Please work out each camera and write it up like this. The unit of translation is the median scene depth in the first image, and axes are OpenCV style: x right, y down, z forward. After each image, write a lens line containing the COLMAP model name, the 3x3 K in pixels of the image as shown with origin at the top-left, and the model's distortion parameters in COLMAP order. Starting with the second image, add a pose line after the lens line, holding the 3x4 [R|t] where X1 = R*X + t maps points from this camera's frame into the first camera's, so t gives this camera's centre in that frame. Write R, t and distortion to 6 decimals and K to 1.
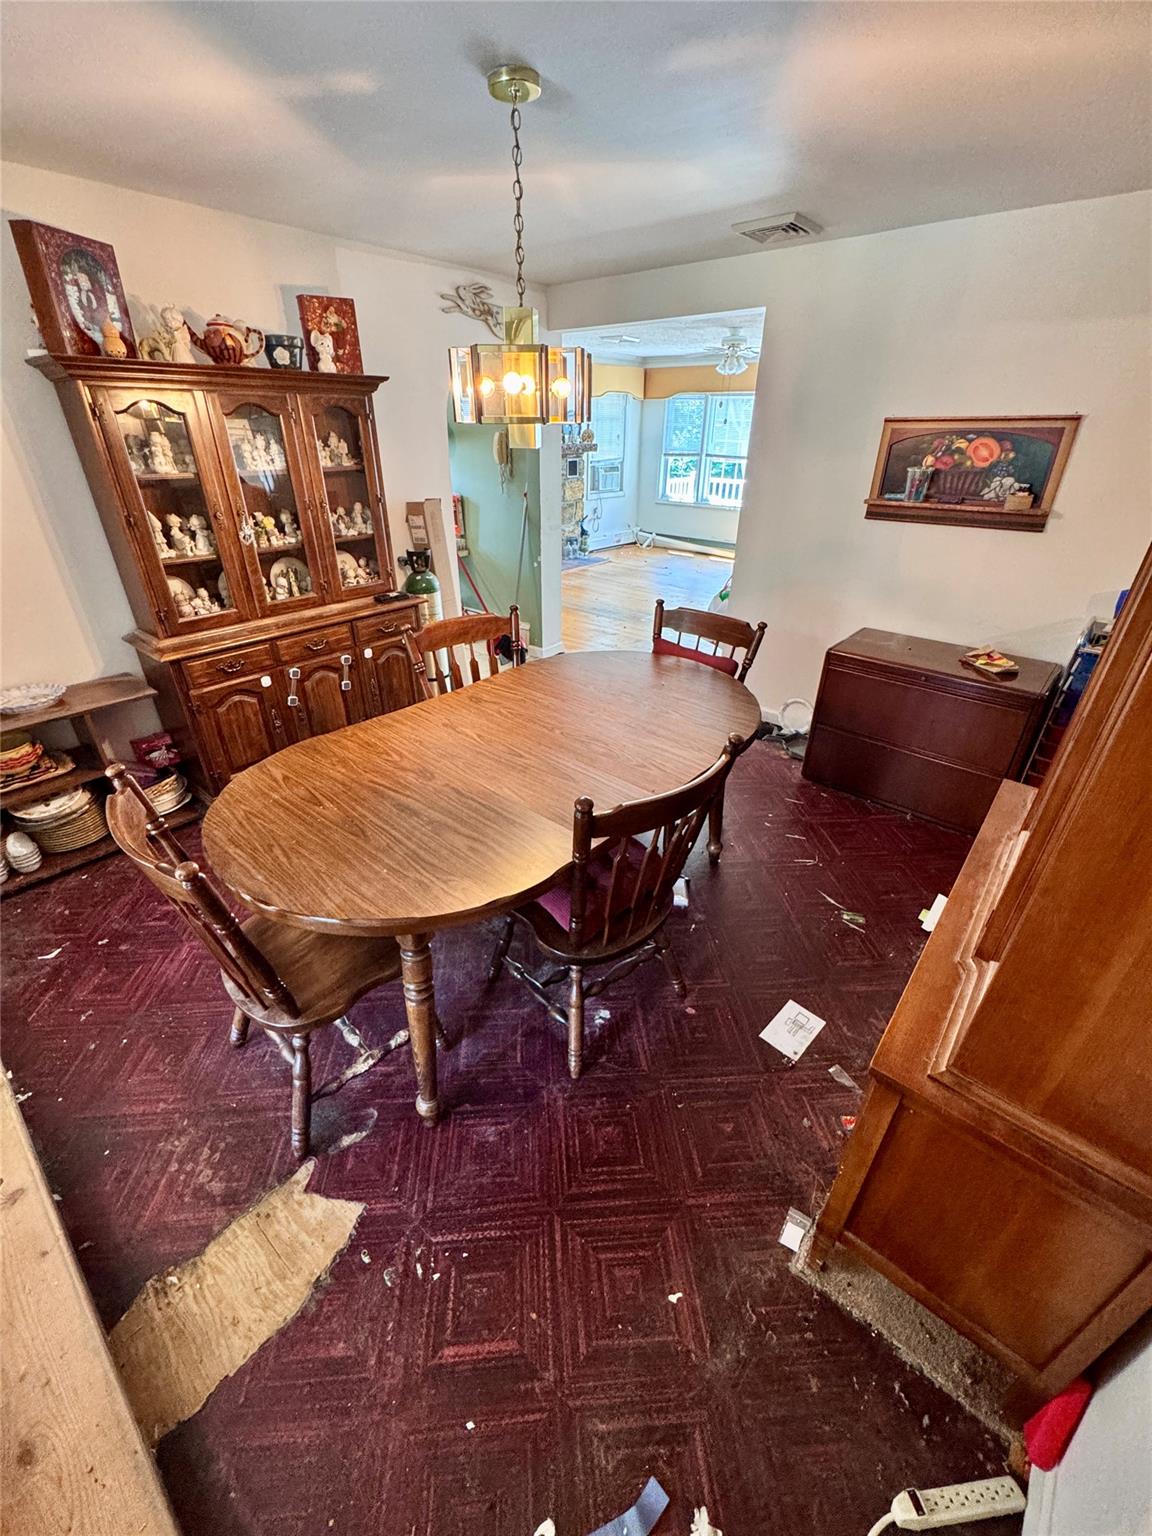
lens RADIAL K [[616.2, 0, 578.5], [0, 616.2, 769.0], [0, 0, 1]] dist [-0.001418, -0.000373]
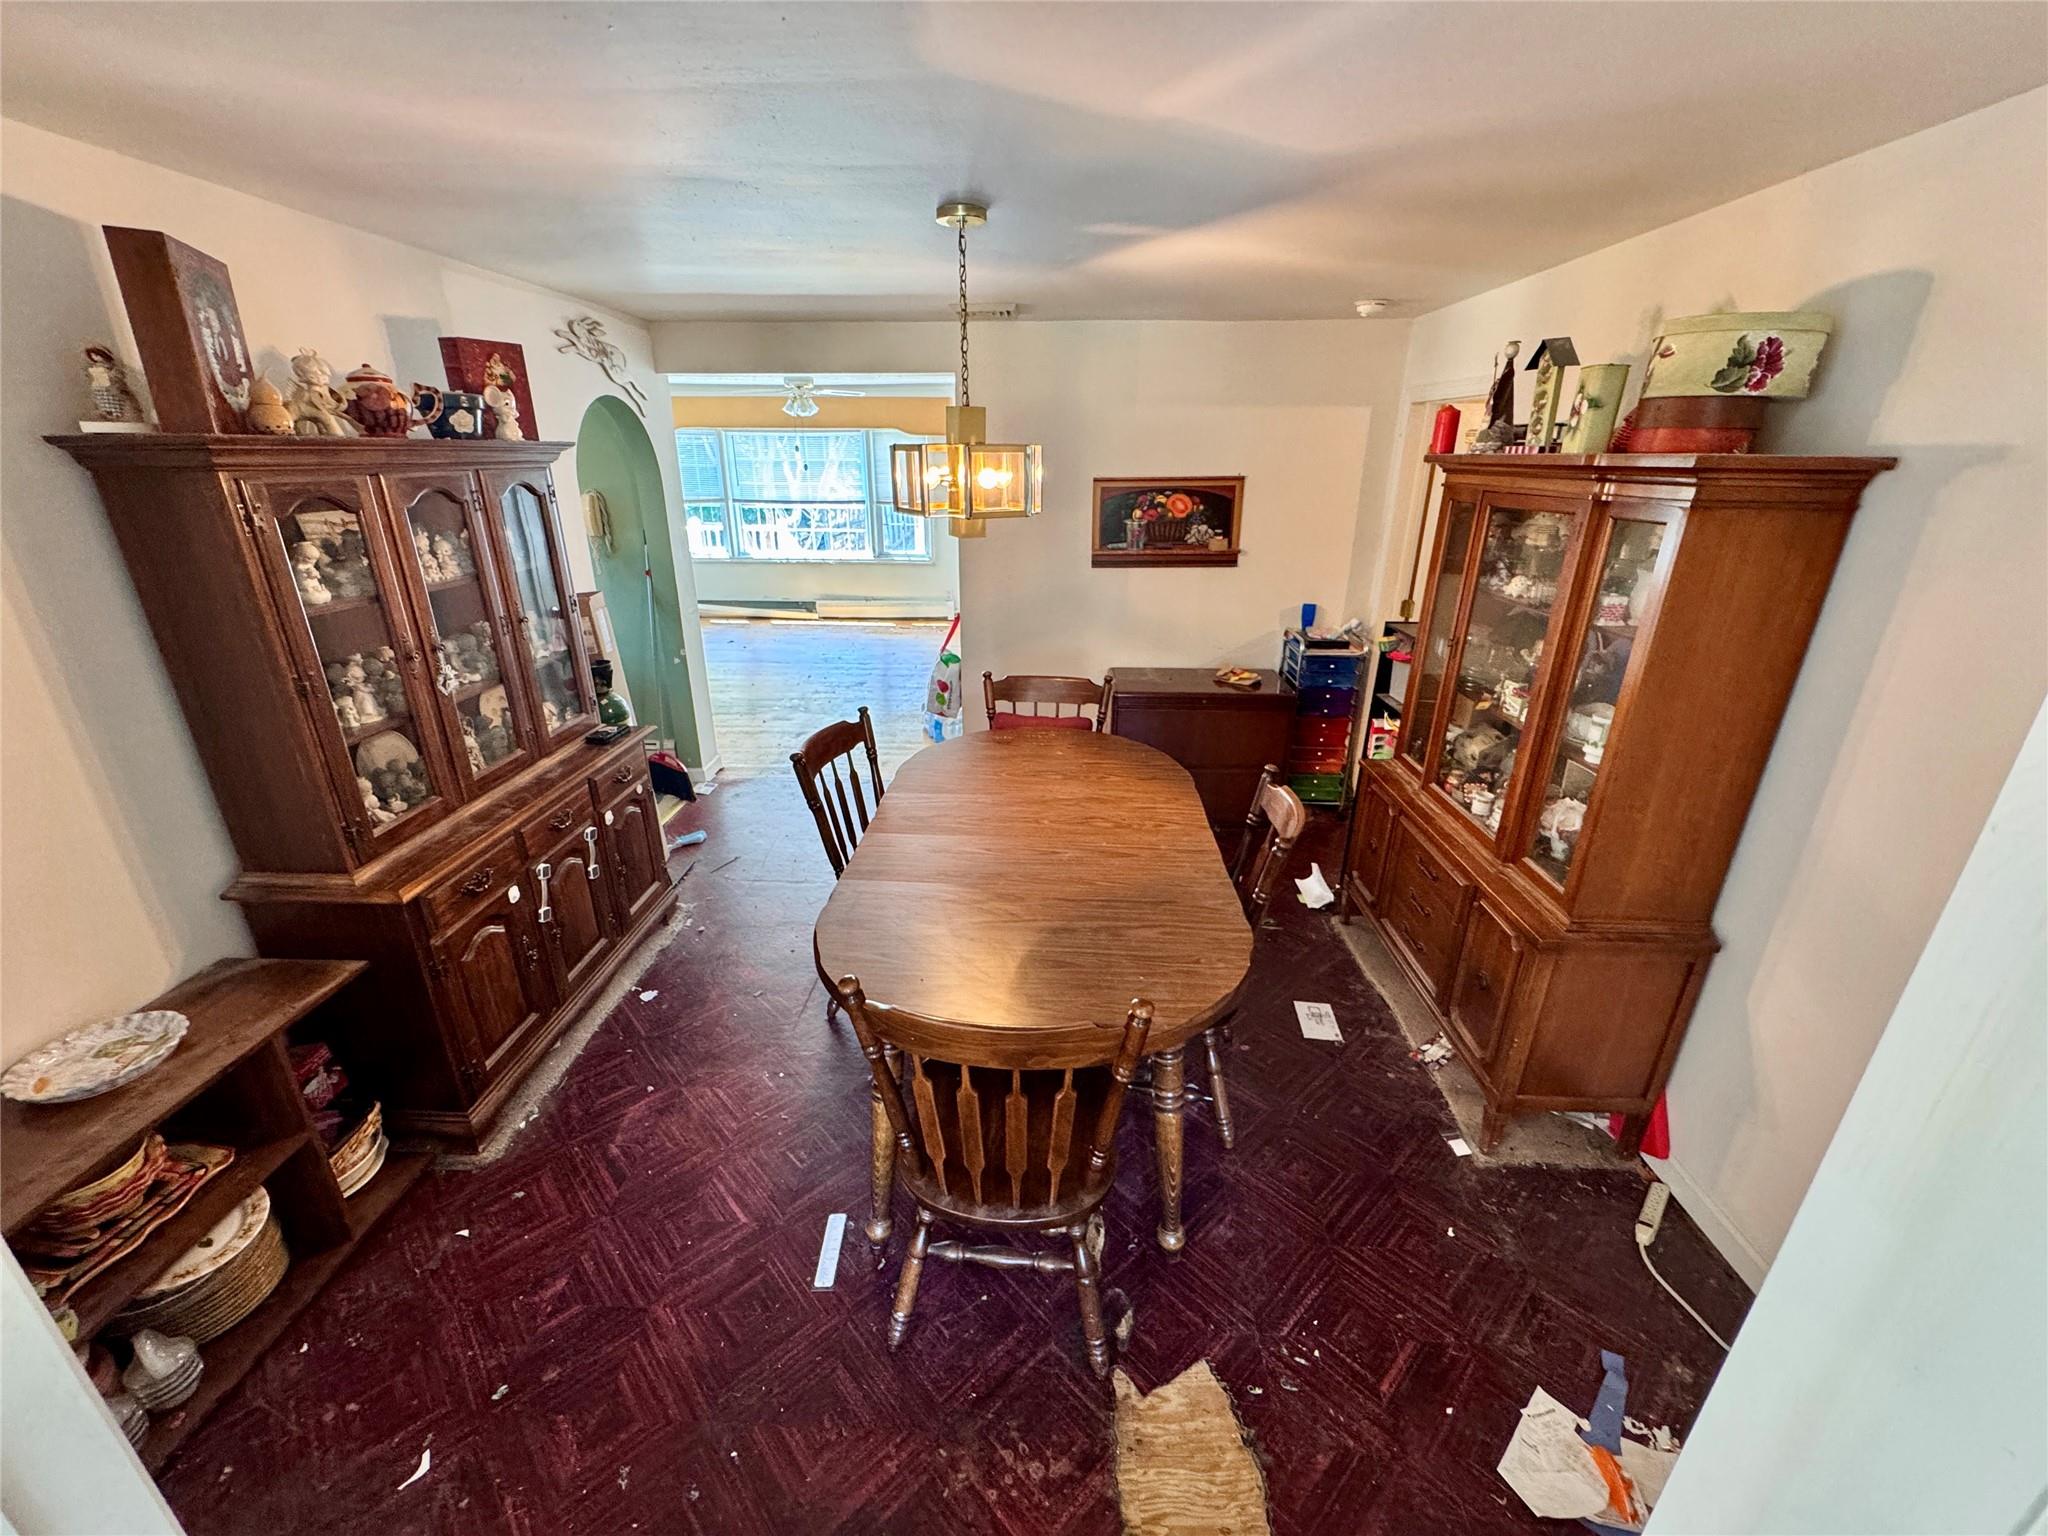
lens RADIAL K [[821.6, 0, 1026.0], [0, 821.6, 769.8], [0, 0, 1]] dist [-0.001418, -0.000373]
pose [[0.784893, -0.229521, 0.575555, -0.577030], [0.304844, 0.951714, -0.036194, -0.076574], [-0.539457, 0.203863, 0.816962, -0.001629]]
